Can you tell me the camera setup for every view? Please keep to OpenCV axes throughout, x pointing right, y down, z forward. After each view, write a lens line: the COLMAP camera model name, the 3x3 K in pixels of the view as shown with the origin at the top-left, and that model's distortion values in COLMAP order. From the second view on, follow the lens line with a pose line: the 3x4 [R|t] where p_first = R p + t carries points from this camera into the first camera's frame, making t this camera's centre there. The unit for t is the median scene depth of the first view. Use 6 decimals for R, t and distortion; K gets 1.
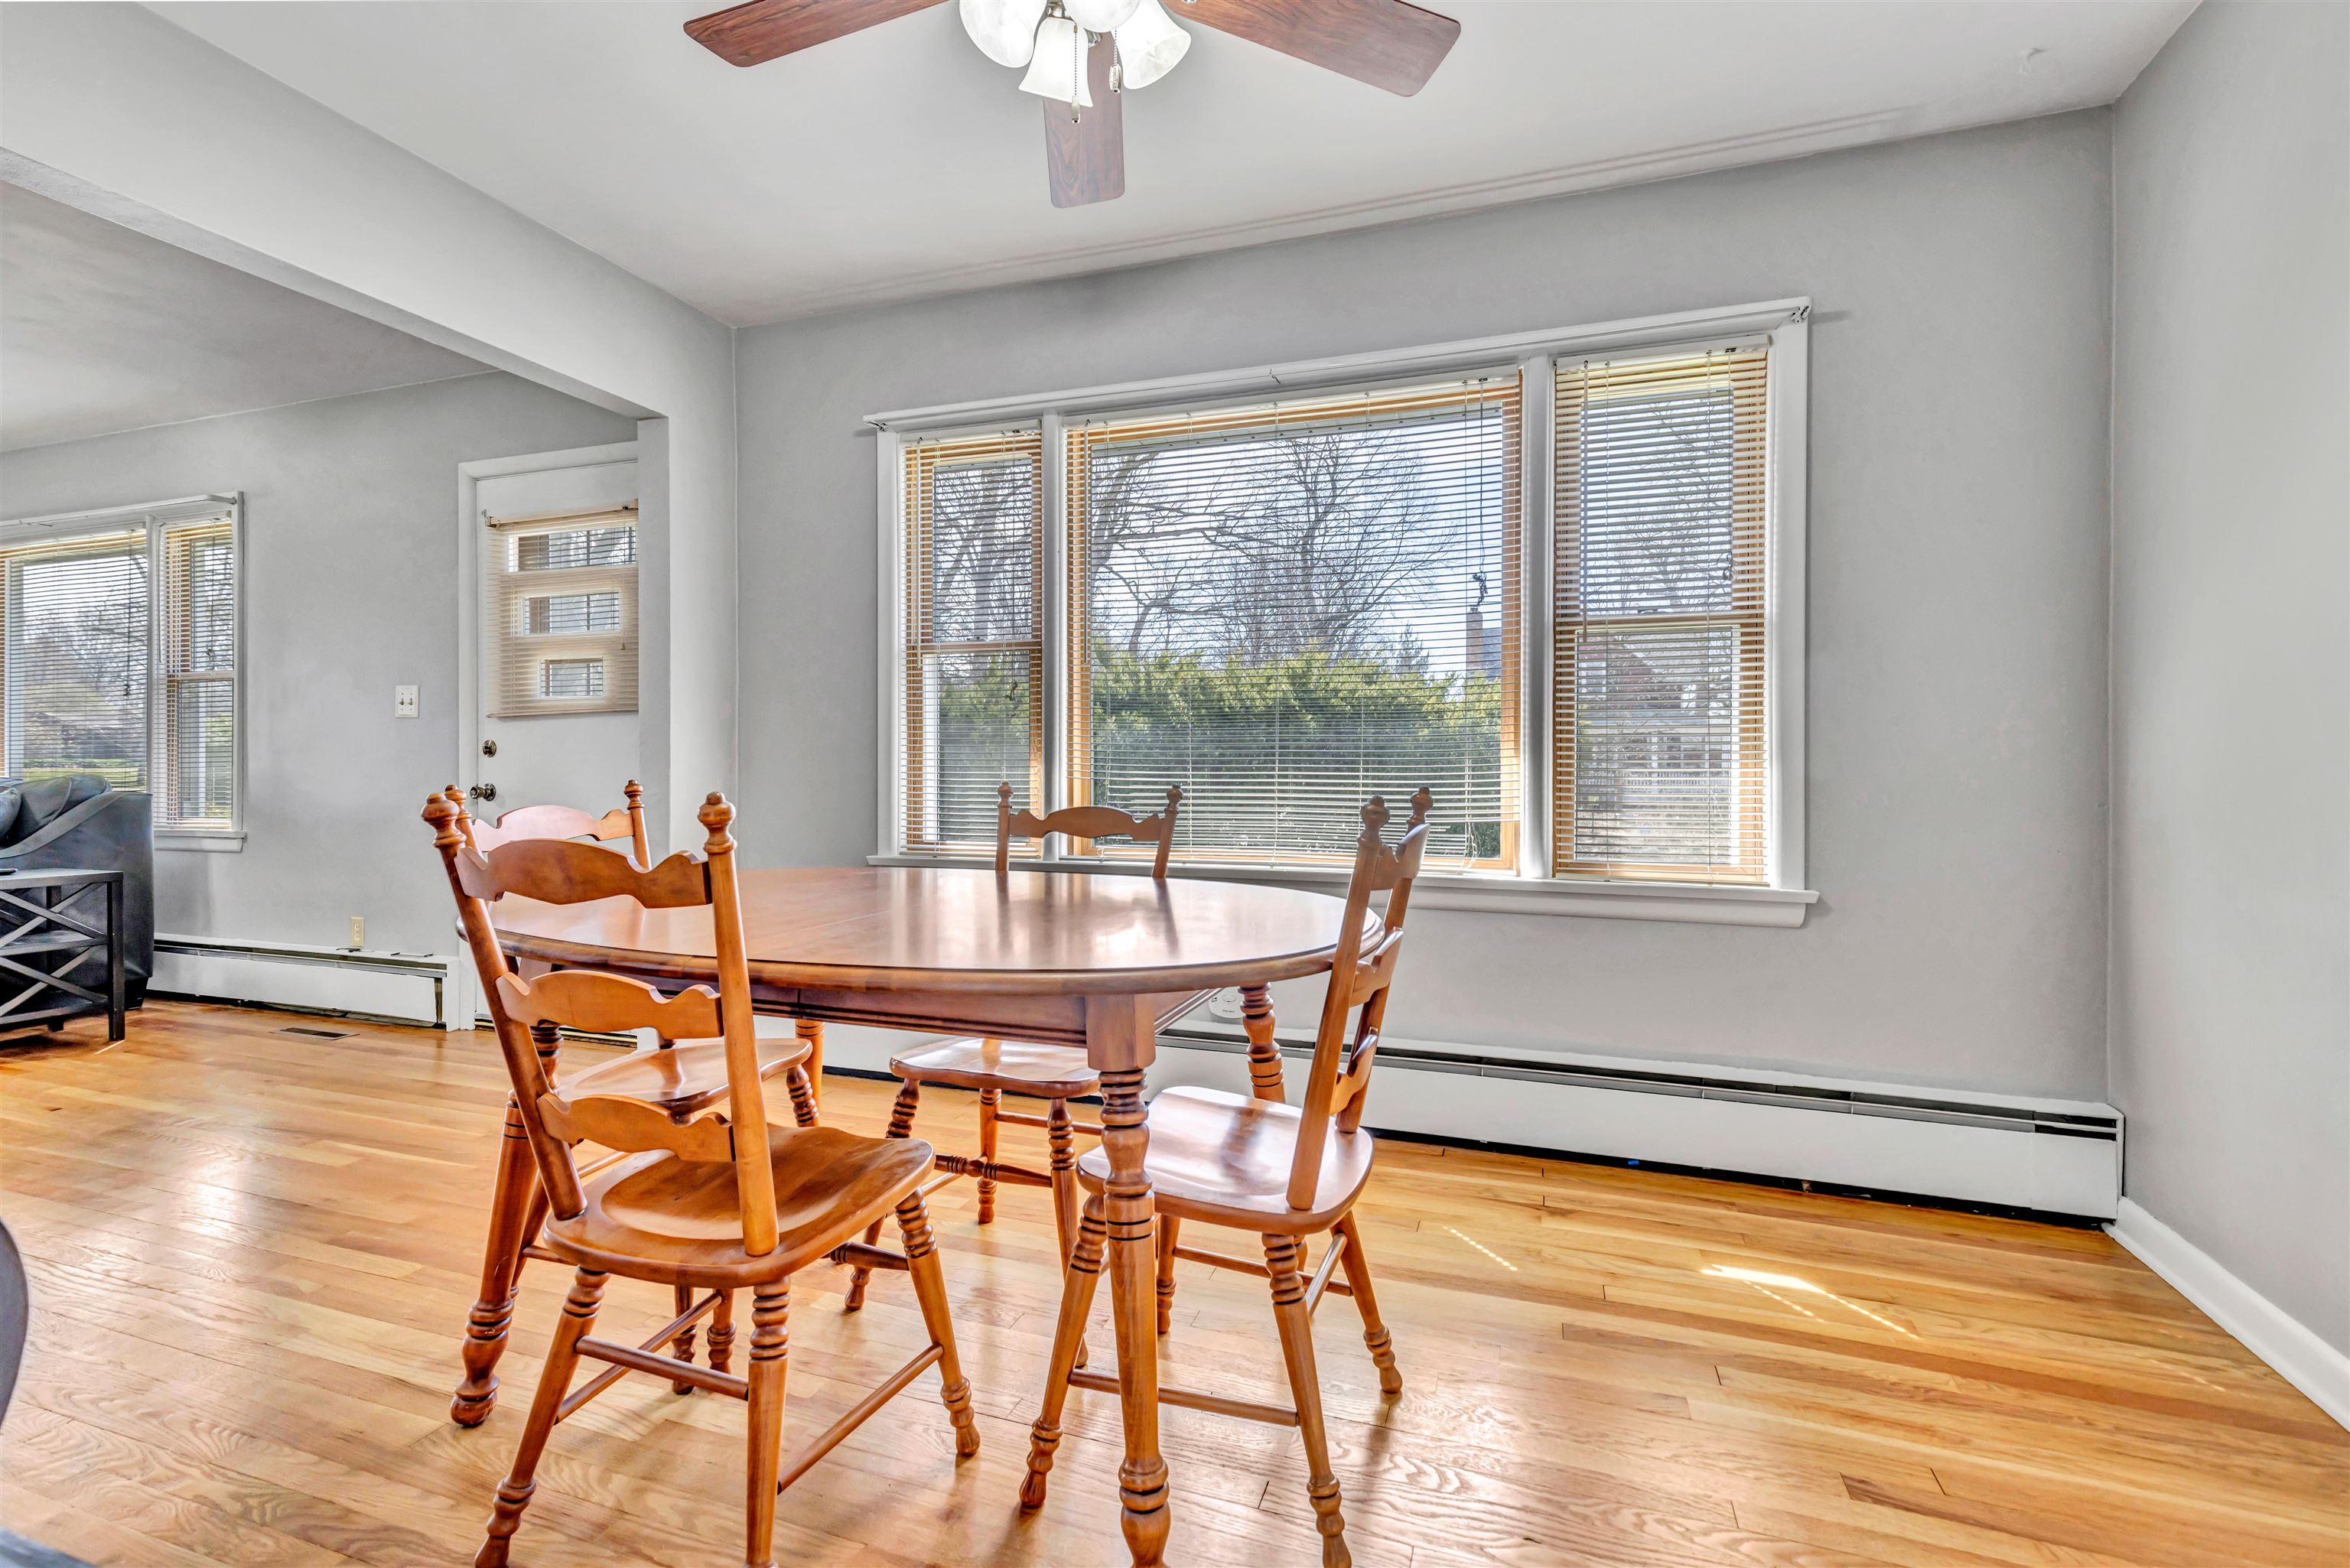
lens RADIAL K [[1074.5, 0, 1181.1], [0, 1074.5, 769.8], [0, 0, 1]] dist [0.000361, -0.000156]
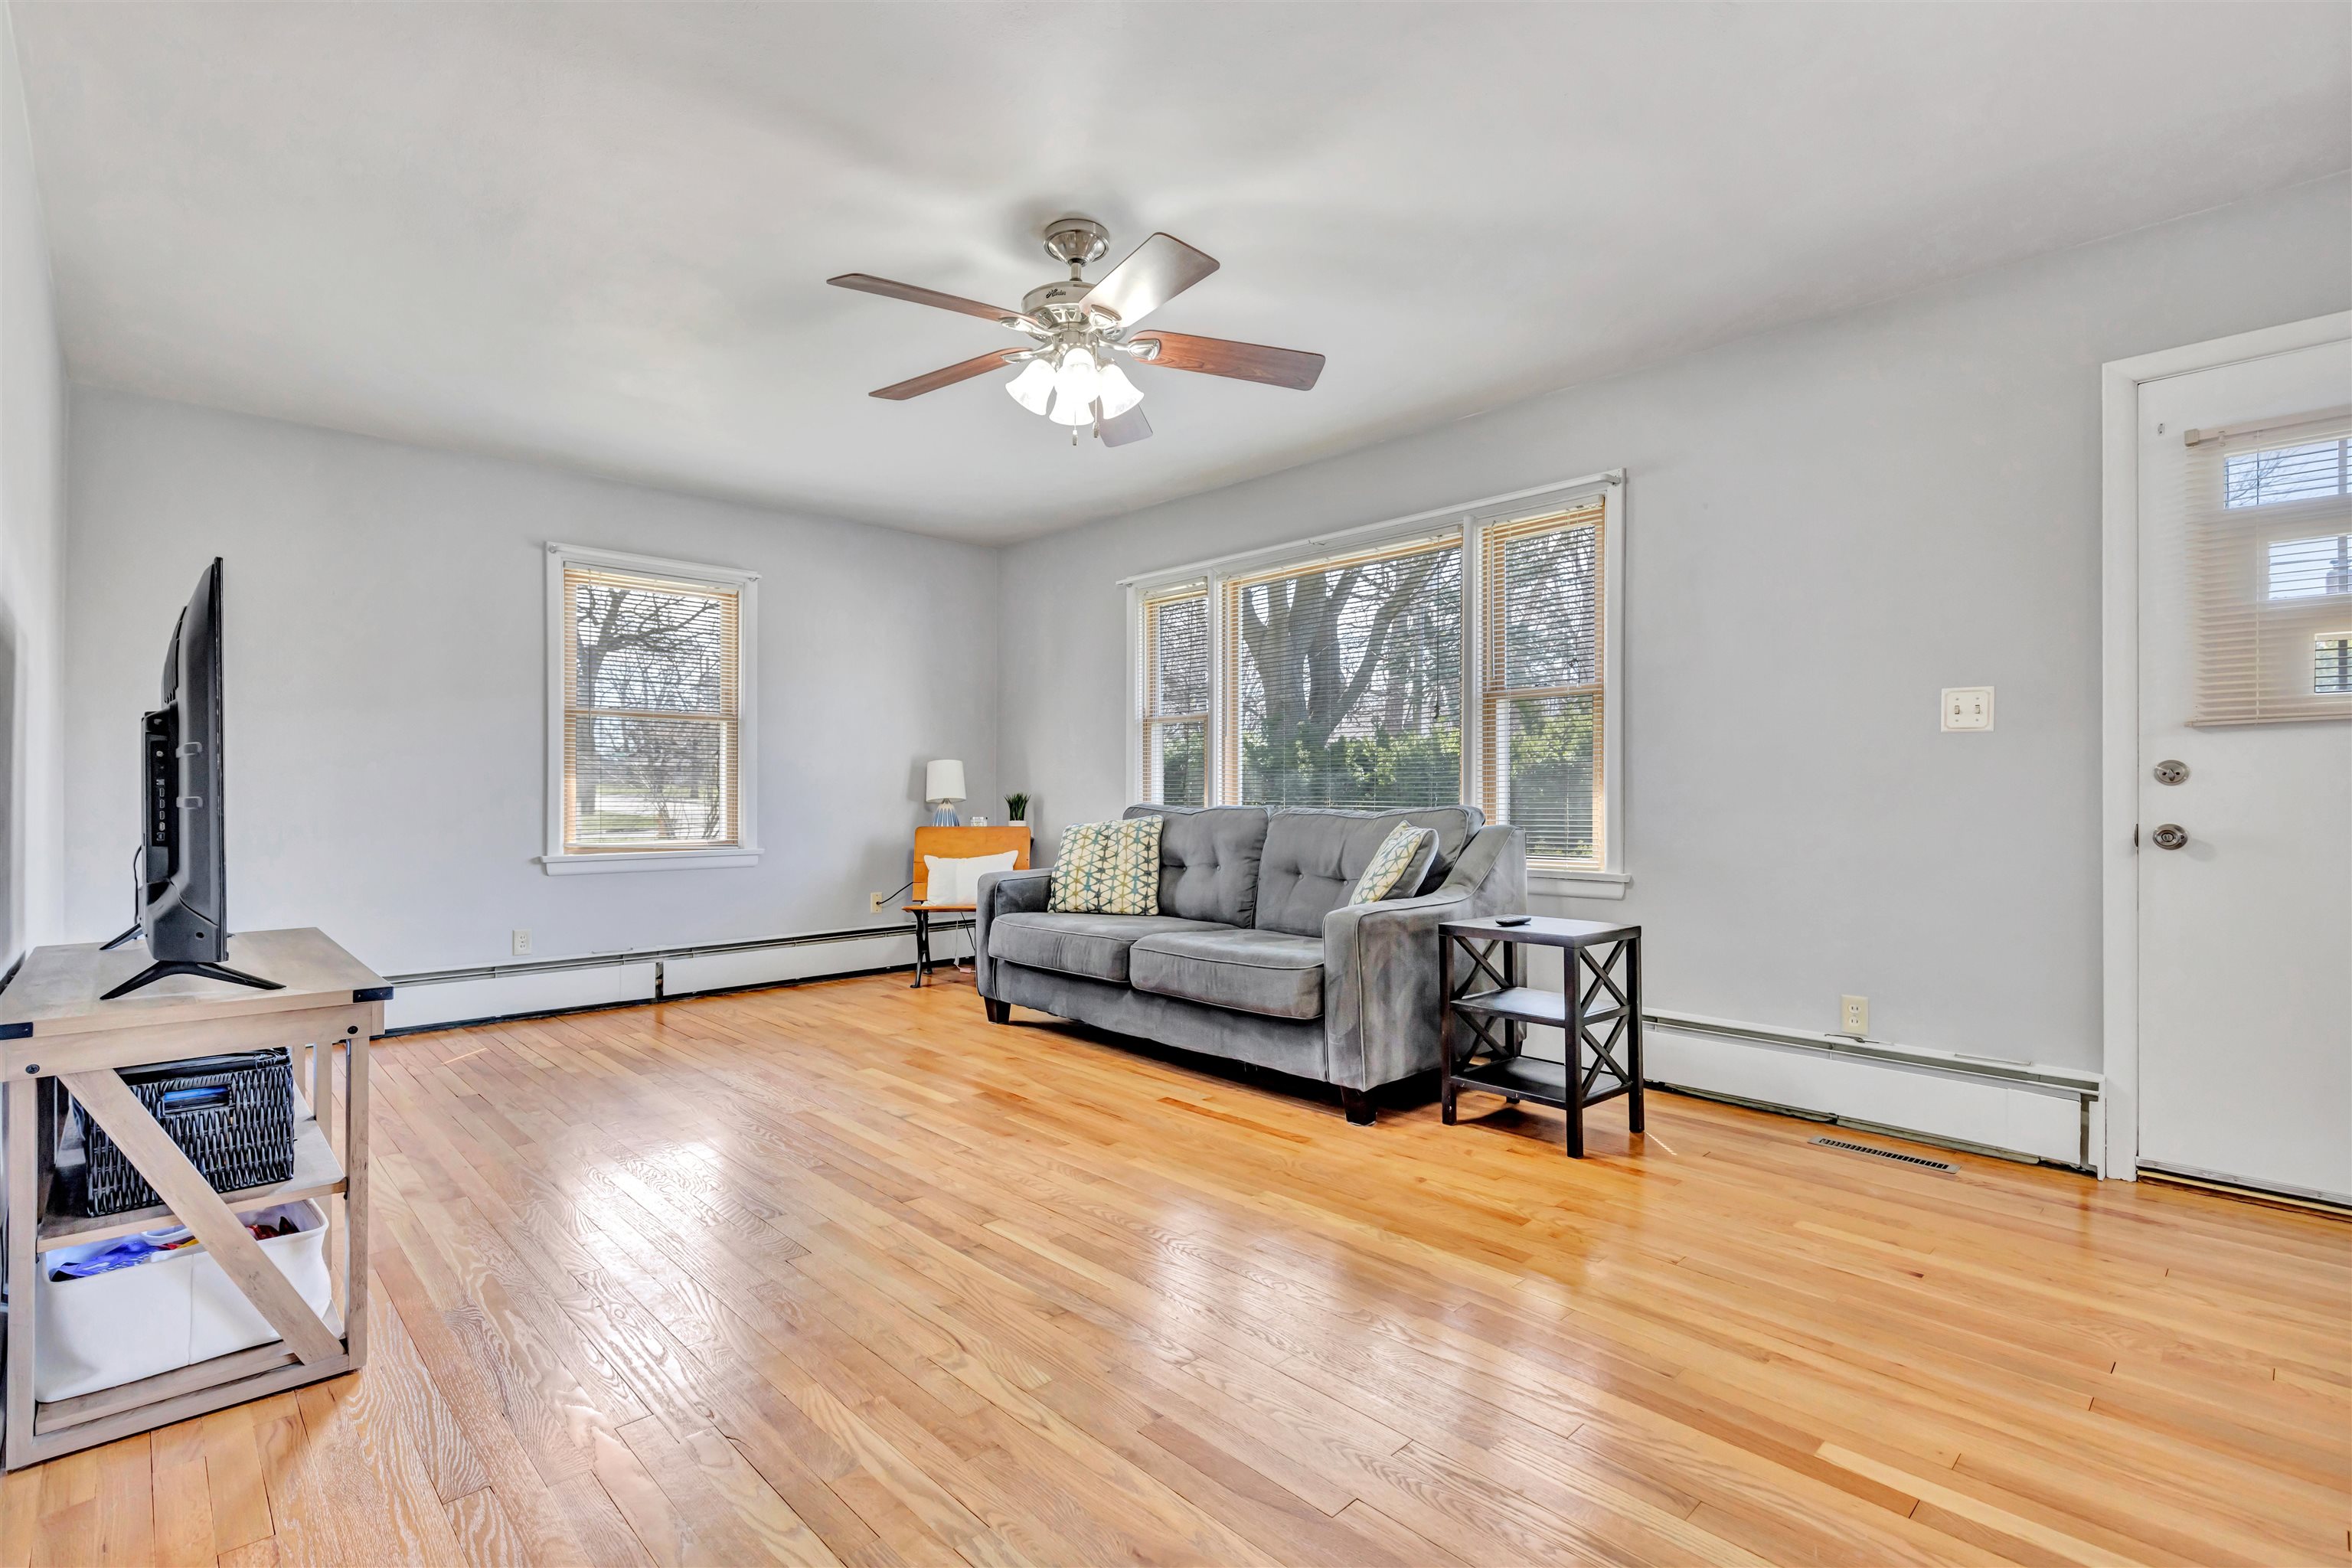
lens RADIAL K [[1078.3, 0, 1172.2], [0, 1078.3, 786.7], [0, 0, 1]] dist [0.003375, 0.000202]
pose [[0.894559, -0.002666, -0.446942, -0.865523], [-0.001500, 0.999959, -0.008968, -0.003259], [0.446947, 0.008693, 0.894518, 0.099166]]
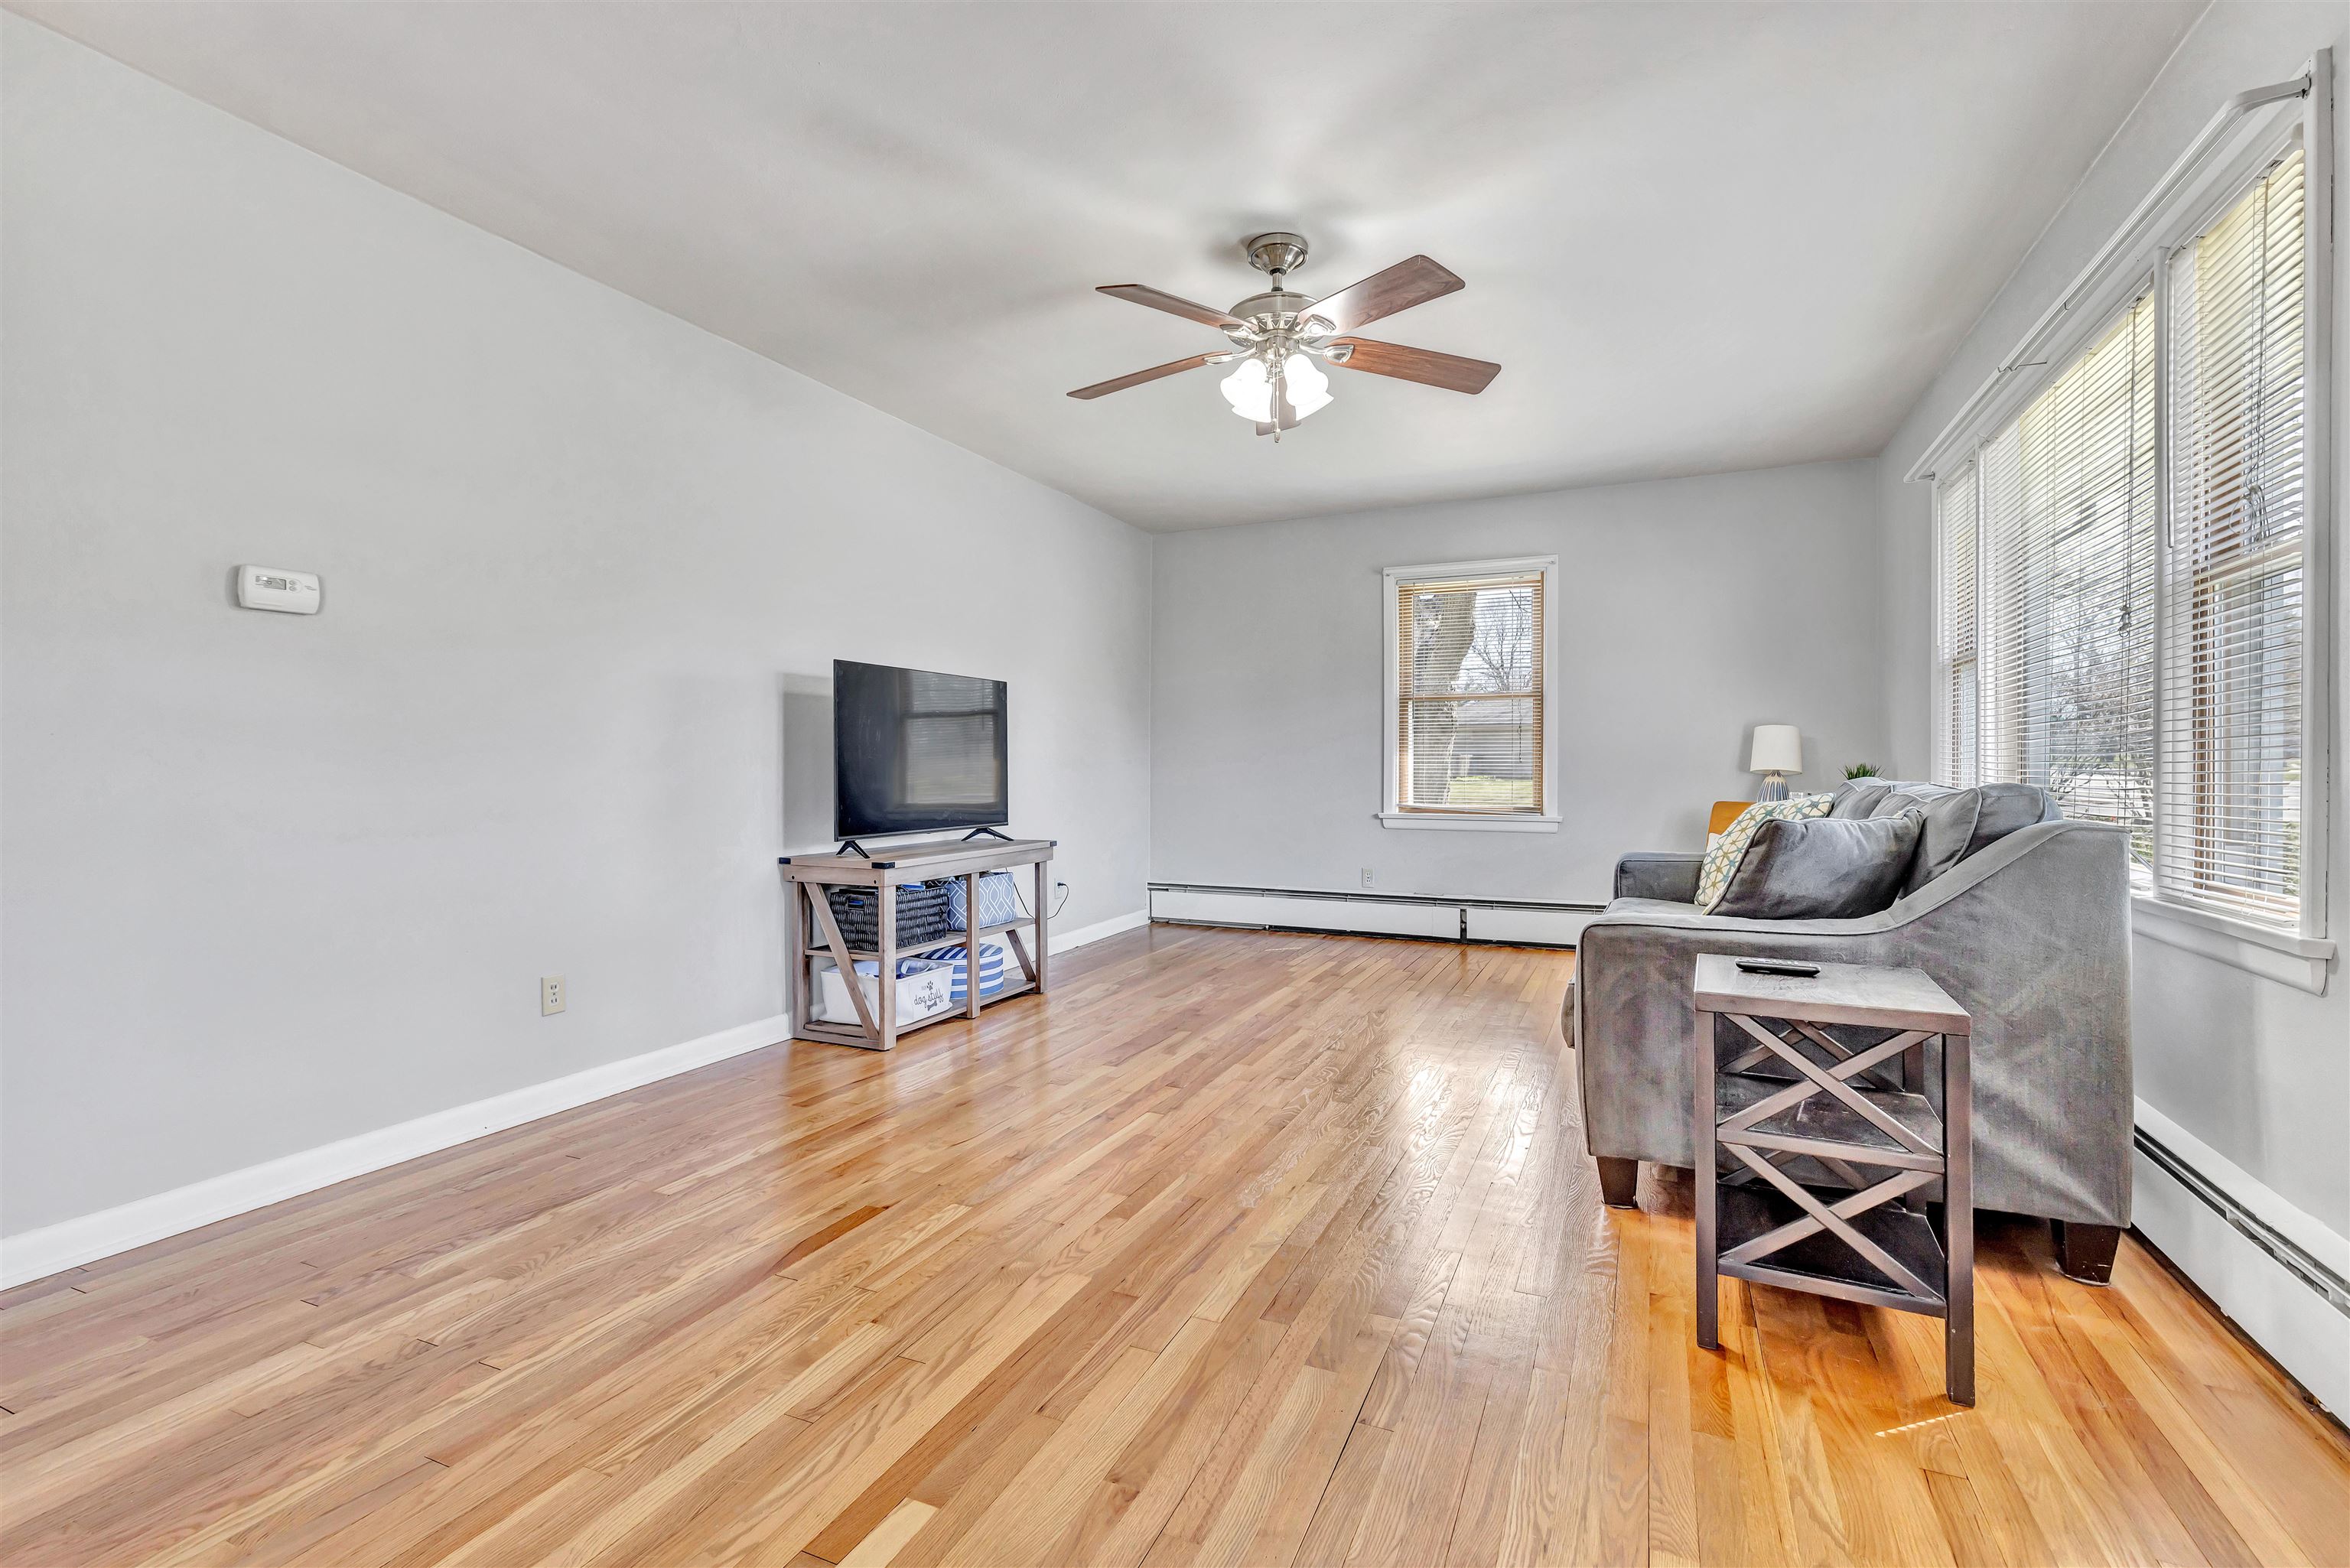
lens RADIAL K [[1074.5, 0, 1181.1], [0, 1074.5, 769.8], [0, 0, 1]] dist [0.000361, -0.000156]
pose [[-0.065323, 0.004927, -0.997852, -0.496875], [-0.005349, 0.999972, 0.005287, -0.003319], [0.997850, 0.005683, -0.065295, 0.659064]]
